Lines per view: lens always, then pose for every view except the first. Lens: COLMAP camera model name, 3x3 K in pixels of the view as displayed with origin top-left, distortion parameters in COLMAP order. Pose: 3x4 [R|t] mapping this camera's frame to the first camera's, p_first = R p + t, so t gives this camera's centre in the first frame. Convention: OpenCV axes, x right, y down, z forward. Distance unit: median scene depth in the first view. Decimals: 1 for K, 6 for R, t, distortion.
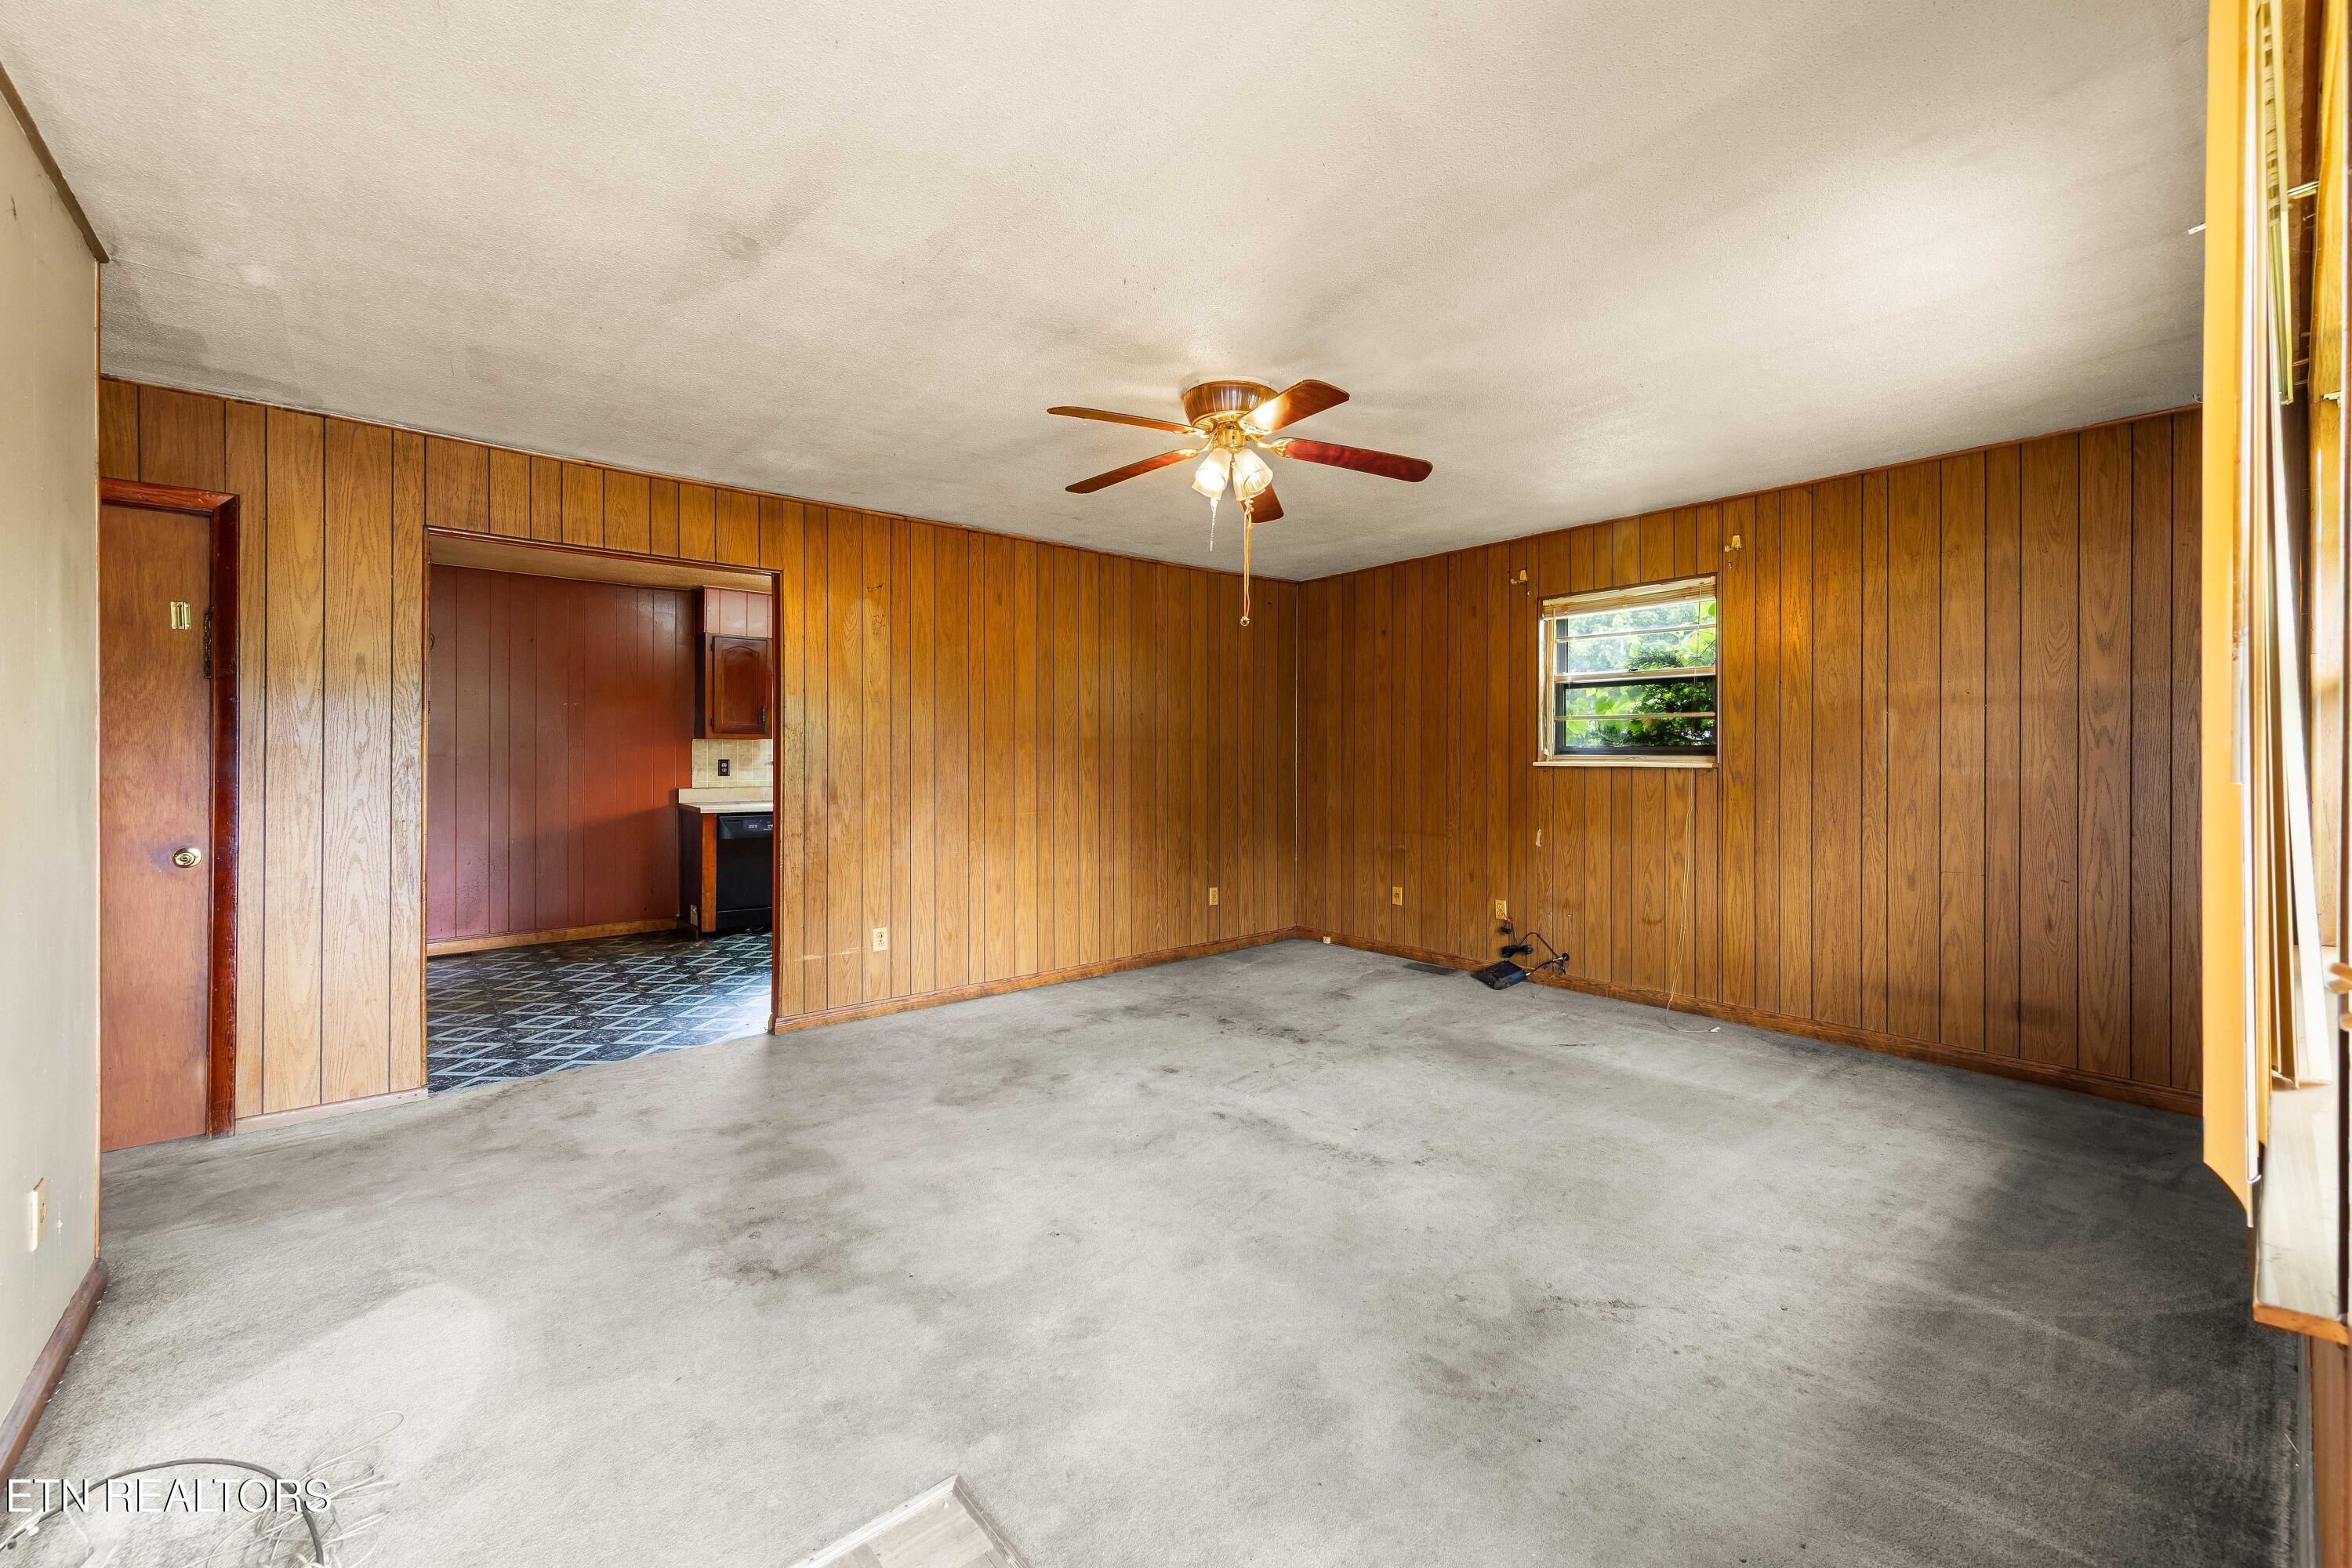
lens RADIAL K [[944.3, 0, 1221.7], [0, 944.3, 752.0], [0, 0, 1]] dist [0.003450, -0.000082]
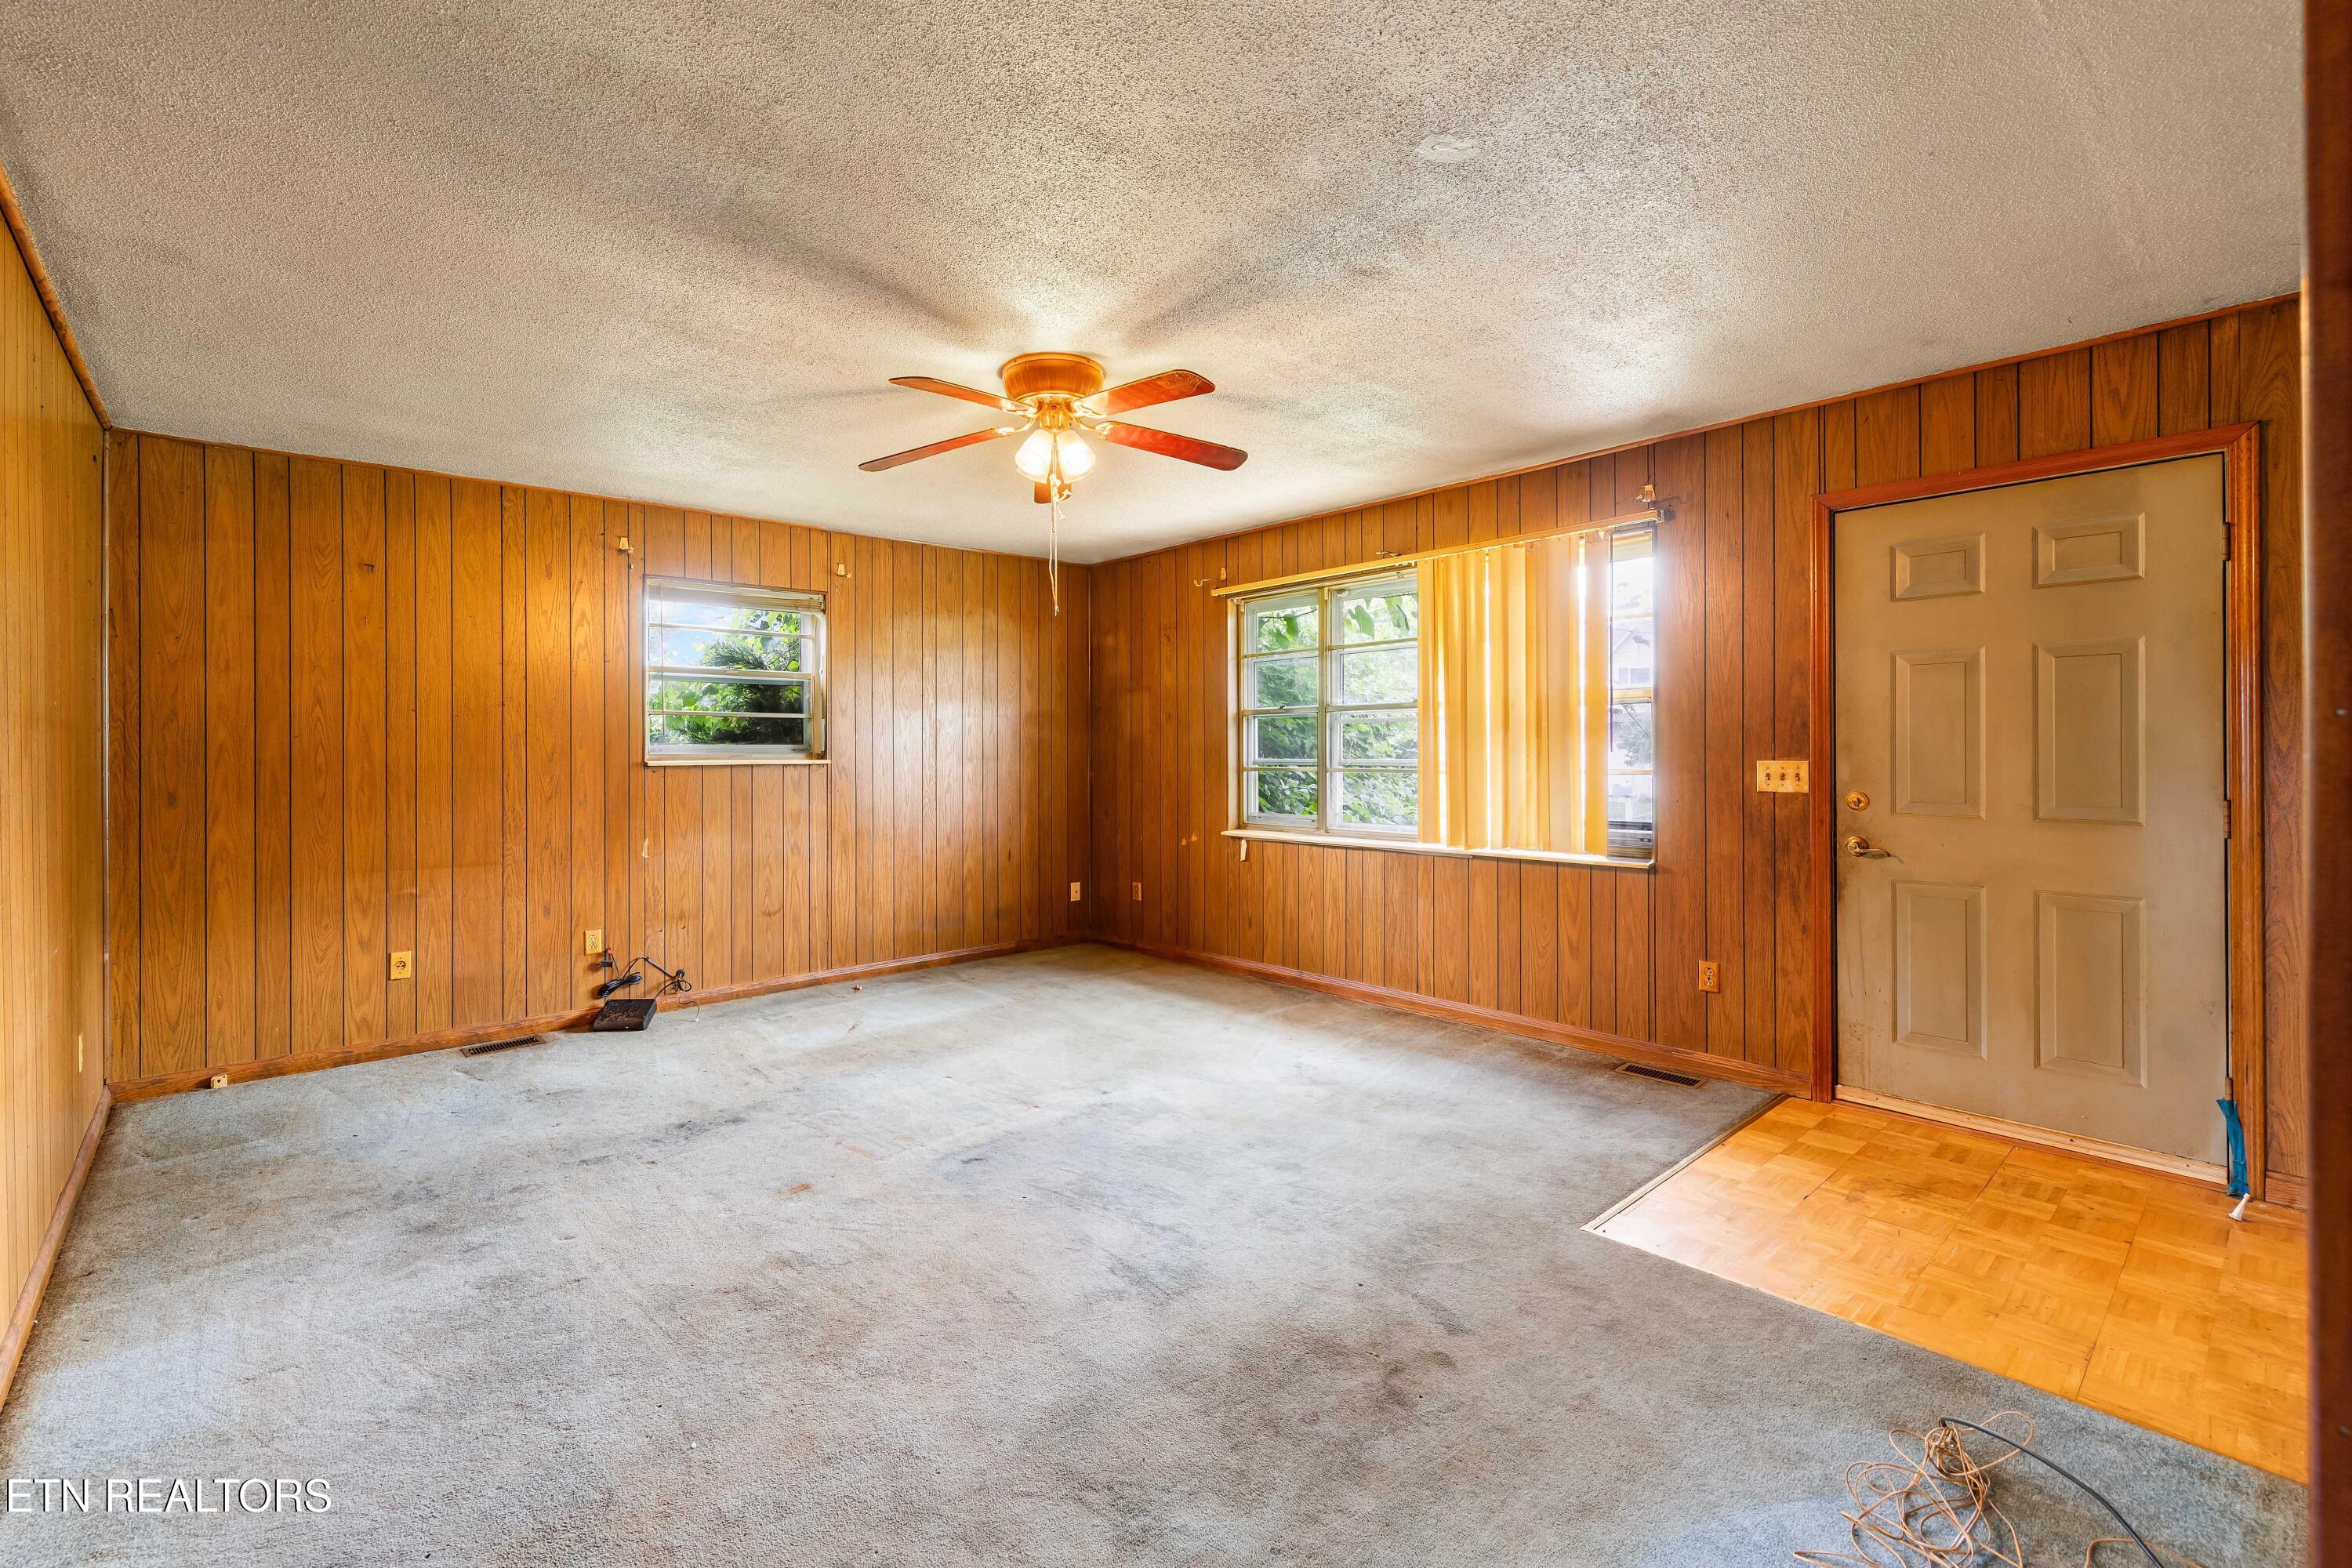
lens RADIAL K [[1013.6, 0, 1132.1], [0, 1013.6, 751.2], [0, 0, 1]] dist [0.009520, 0.000196]
pose [[0.010722, 0.001145, 0.999942, -0.693183], [0.005066, 0.999986, -0.001199, 0.005049], [-0.999930, 0.005078, 0.010716, 0.617970]]
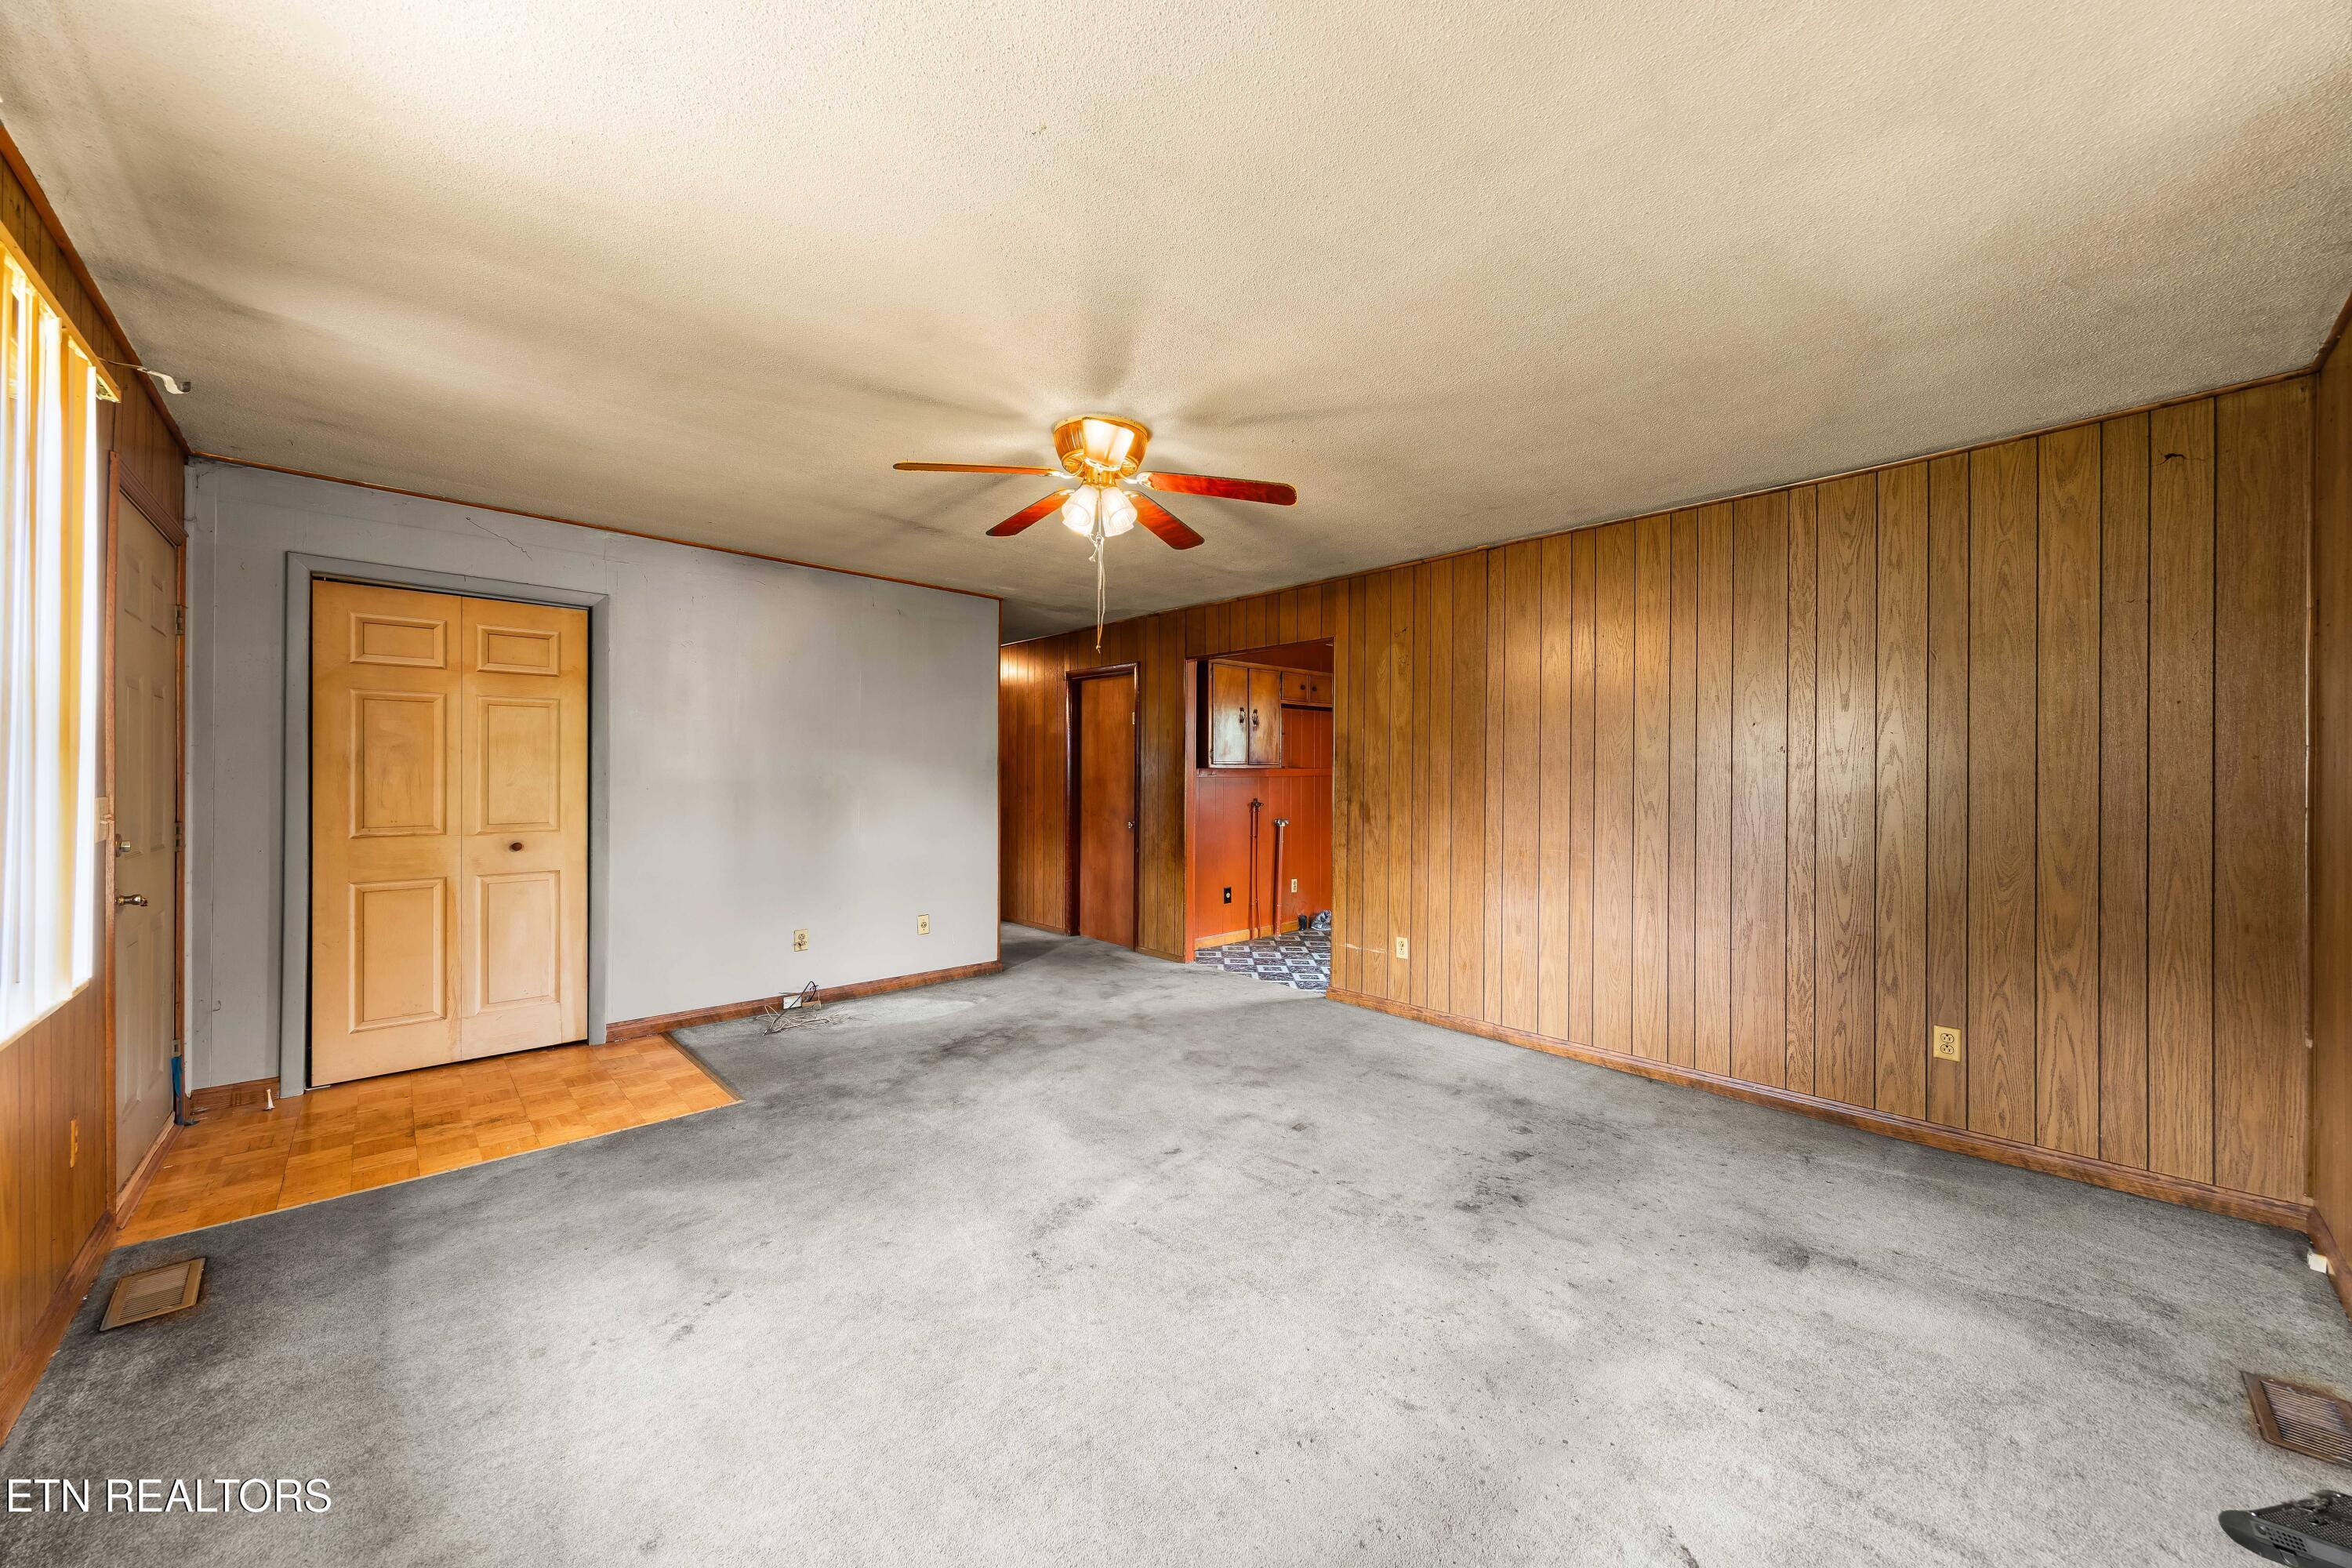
lens RADIAL K [[844.7, 0, 1169.7], [0, 844.7, 773.8], [0, 0, 1]] dist [0.005061, -0.000070]
pose [[0.019455, -0.007008, -0.999786, 0.638794], [-0.004100, 0.999966, -0.007089, 0.001805], [0.999802, 0.004237, 0.019426, 0.718955]]
